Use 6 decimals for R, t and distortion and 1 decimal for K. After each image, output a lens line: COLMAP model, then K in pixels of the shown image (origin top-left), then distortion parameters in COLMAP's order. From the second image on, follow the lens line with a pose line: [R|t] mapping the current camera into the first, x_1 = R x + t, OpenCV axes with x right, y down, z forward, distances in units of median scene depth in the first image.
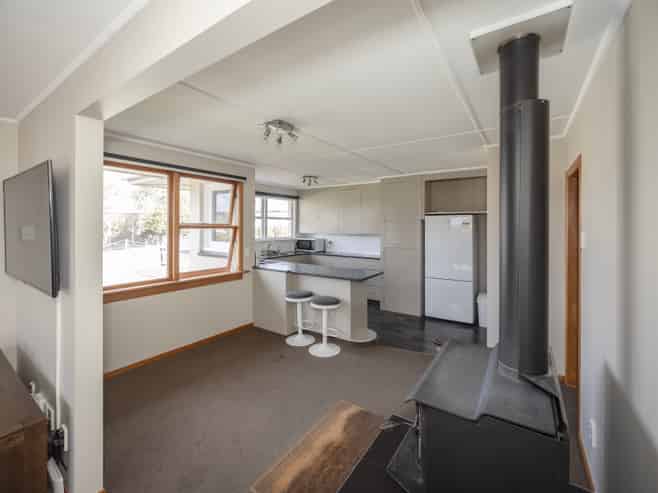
lens RADIAL K [[287.1, 0, 325.8], [0, 287.1, 244.7], [0, 0, 1]] dist [0.003539, 0.000273]
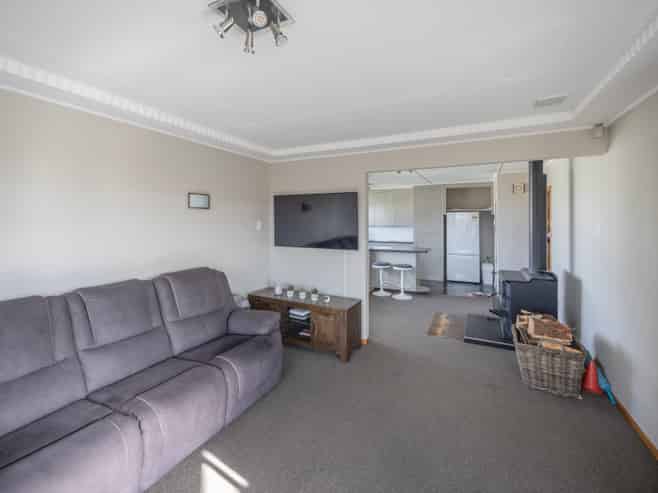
lens RADIAL K [[287.1, 0, 331.5], [0, 287.1, 247.1], [0, 0, 1]] dist [0.003539, 0.000273]
pose [[0.992192, -0.020488, 0.123022, -0.303836], [0.015911, 0.999148, 0.038073, 0.008384], [-0.123697, -0.035818, 0.991673, -0.279984]]
